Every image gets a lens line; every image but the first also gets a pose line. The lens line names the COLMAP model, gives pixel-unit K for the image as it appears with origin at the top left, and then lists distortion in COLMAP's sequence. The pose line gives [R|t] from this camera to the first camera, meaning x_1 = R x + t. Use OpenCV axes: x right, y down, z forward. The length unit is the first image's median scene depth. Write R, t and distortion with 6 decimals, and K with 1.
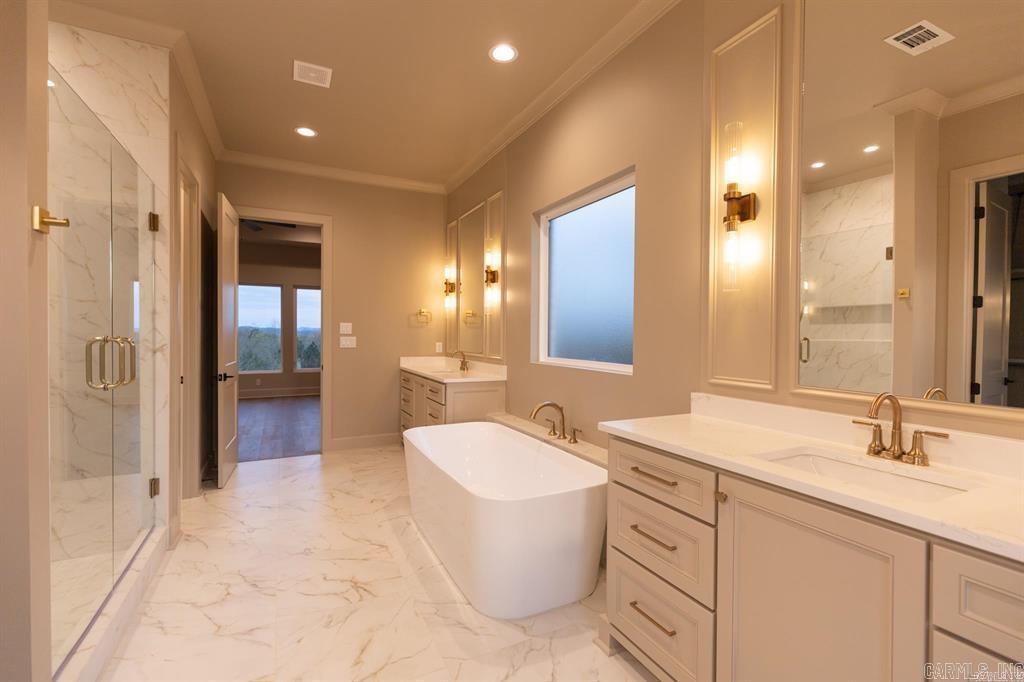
lens RADIAL K [[455.6, 0, 512.5], [0, 455.6, 337.9], [0, 0, 1]] dist [0.003765, -0.000478]
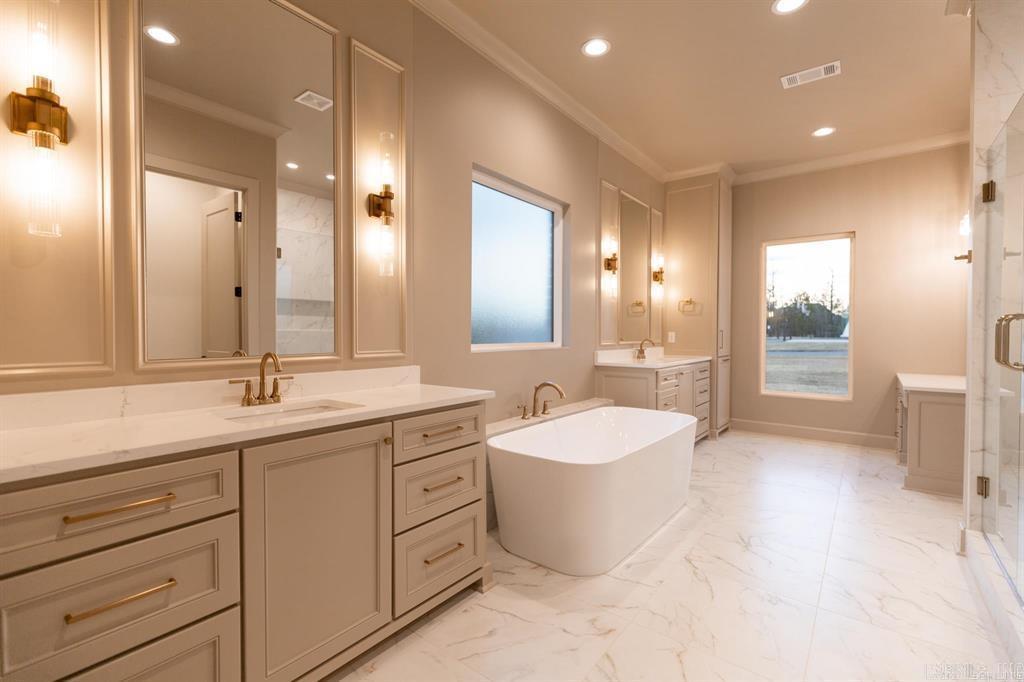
lens RADIAL K [[455.6, 0, 512.5], [0, 455.6, 337.9], [0, 0, 1]] dist [0.003765, -0.000478]
pose [[-0.425413, -0.018199, 0.904816, -0.758017], [0.004165, 0.999748, 0.022066, 0.013847], [-0.904990, 0.013156, -0.425230, 1.375127]]
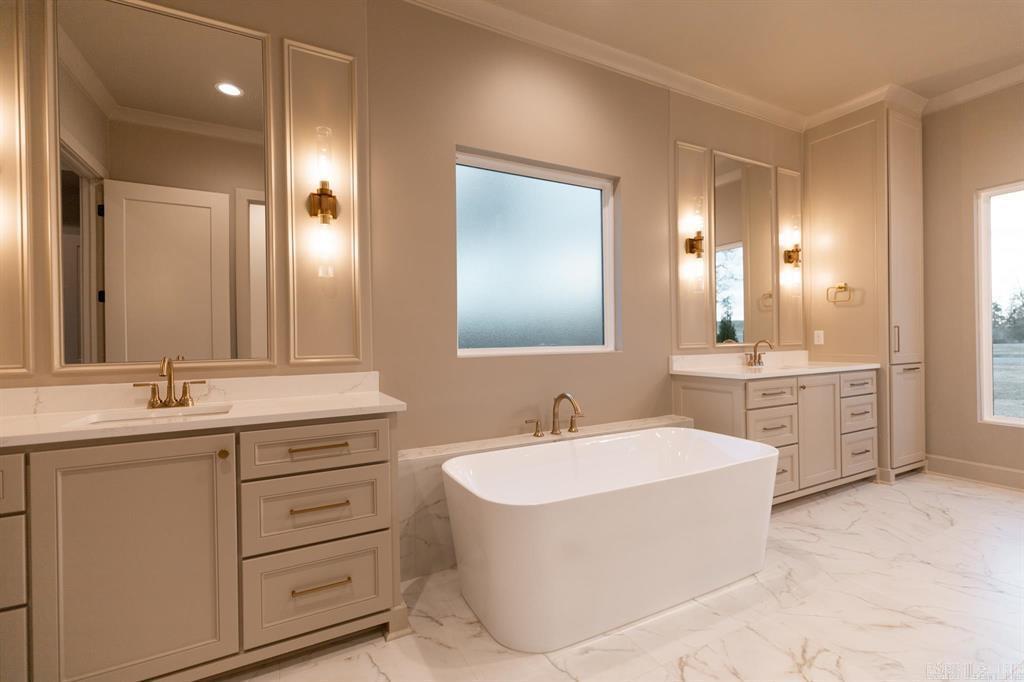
lens RADIAL K [[455.6, 0, 512.5], [0, 455.6, 337.9], [0, 0, 1]] dist [0.003765, -0.000478]
pose [[-0.021424, -0.004731, 0.999759, -0.714542], [0.024589, 0.999684, 0.005257, 0.025050], [-0.999468, 0.024696, -0.021301, 1.009449]]
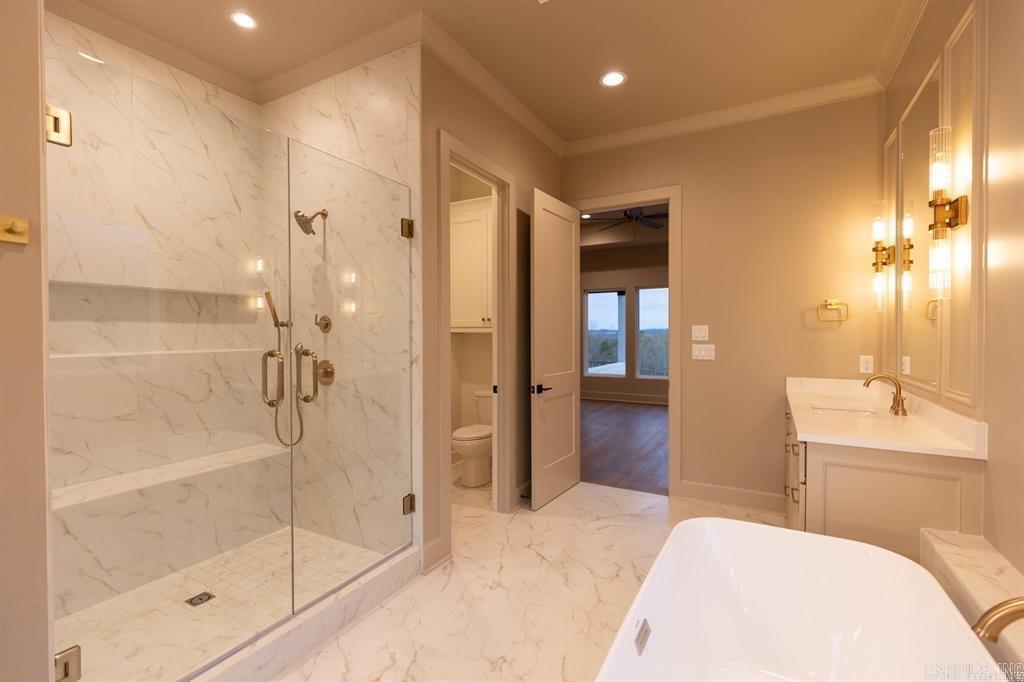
lens RADIAL K [[455.6, 0, 512.5], [0, 455.6, 337.9], [0, 0, 1]] dist [0.003765, -0.000478]
pose [[0.558739, -0.000666, -0.829344, 0.106271], [-0.001909, 0.999996, -0.002090, -0.016337], [0.829342, 0.002751, 0.558735, 0.508852]]
